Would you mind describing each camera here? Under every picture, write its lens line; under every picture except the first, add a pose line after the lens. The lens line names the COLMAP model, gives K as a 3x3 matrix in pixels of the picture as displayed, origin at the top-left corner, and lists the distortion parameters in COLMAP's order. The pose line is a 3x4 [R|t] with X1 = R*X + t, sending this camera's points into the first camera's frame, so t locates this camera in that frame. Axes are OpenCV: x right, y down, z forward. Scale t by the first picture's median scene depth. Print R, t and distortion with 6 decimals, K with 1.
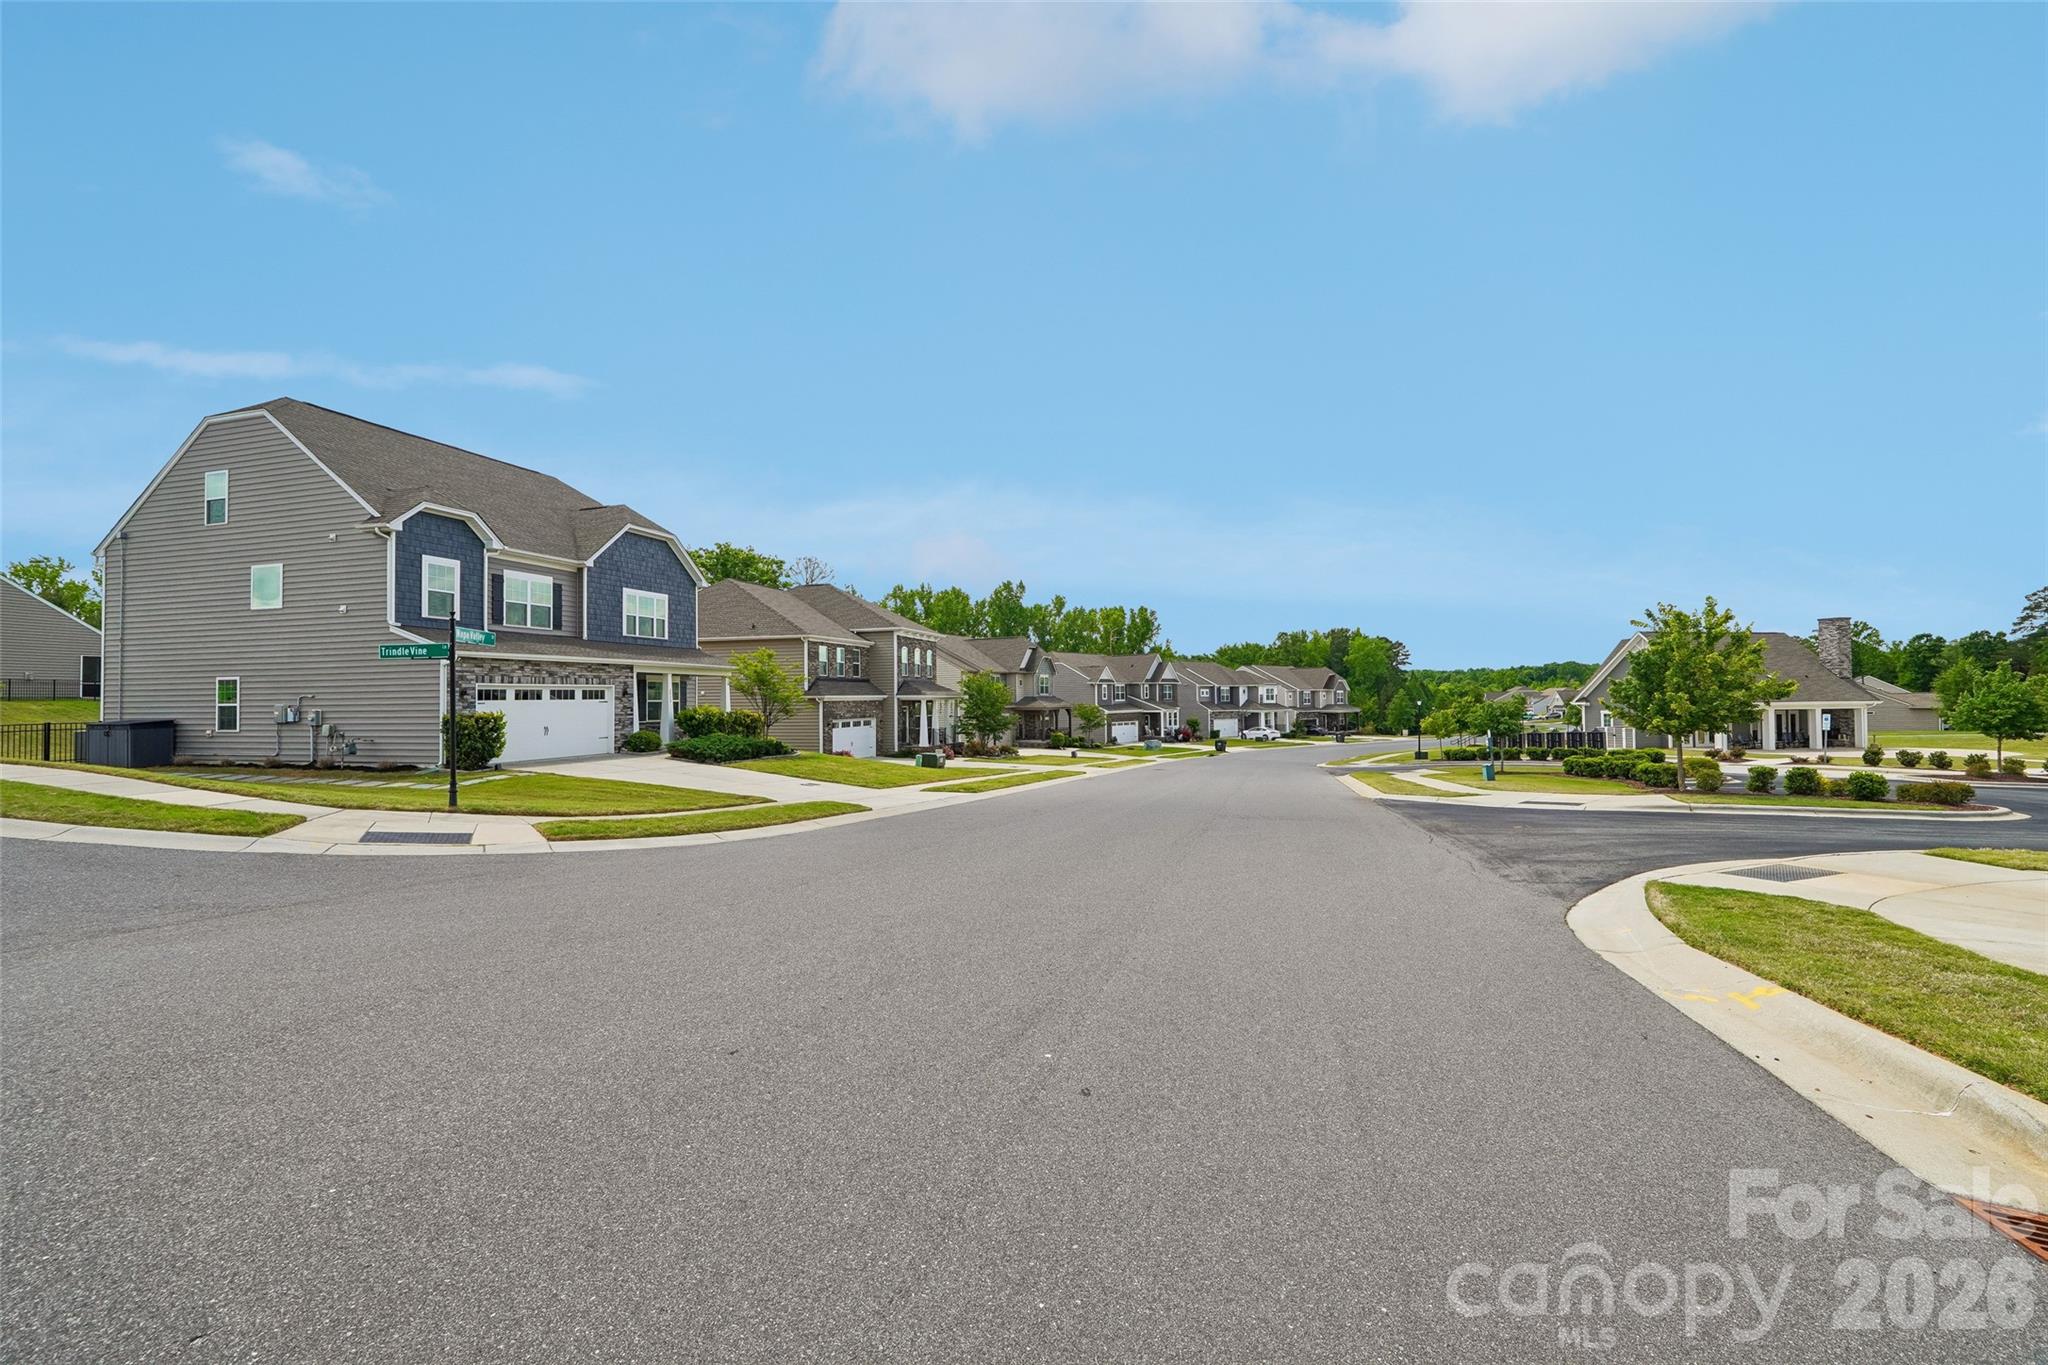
lens RADIAL K [[882.3, 0, 1036.2], [0, 882.3, 683.3], [0, 0, 1]] dist [-0.007921, 0.000339]
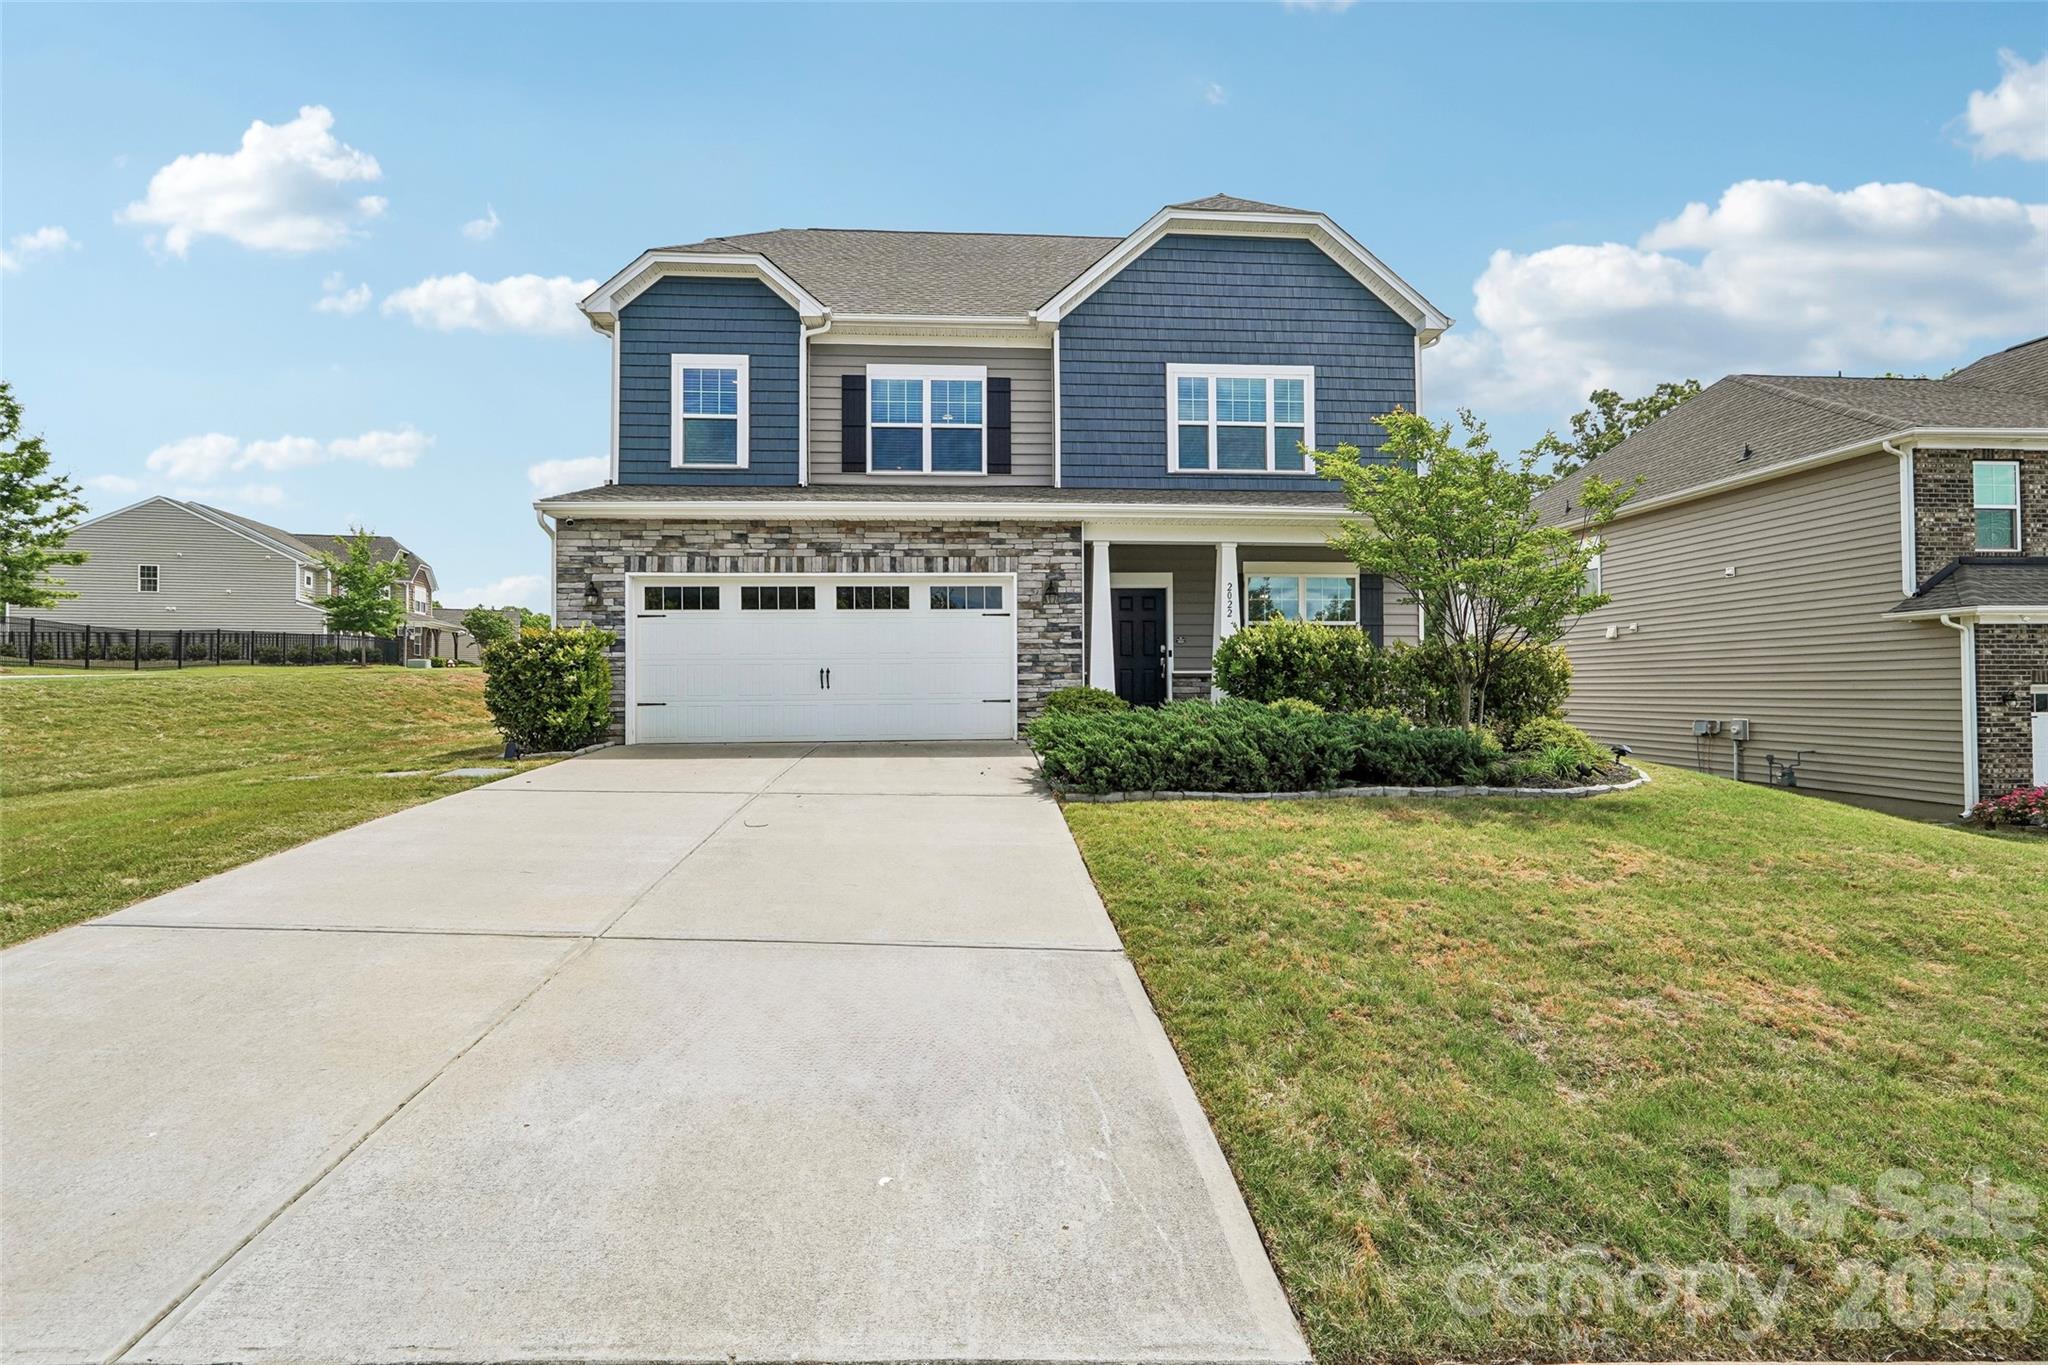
lens RADIAL K [[882.3, 0, 1065.2], [0, 882.3, 676.8], [0, 0, 1]] dist [-0.007921, 0.000339]
pose [[0.343001, -0.017477, -0.939172, -0.089479], [0.018593, 0.999757, -0.011814, 0.057371], [0.939151, -0.013410, 0.343243, 0.907218]]
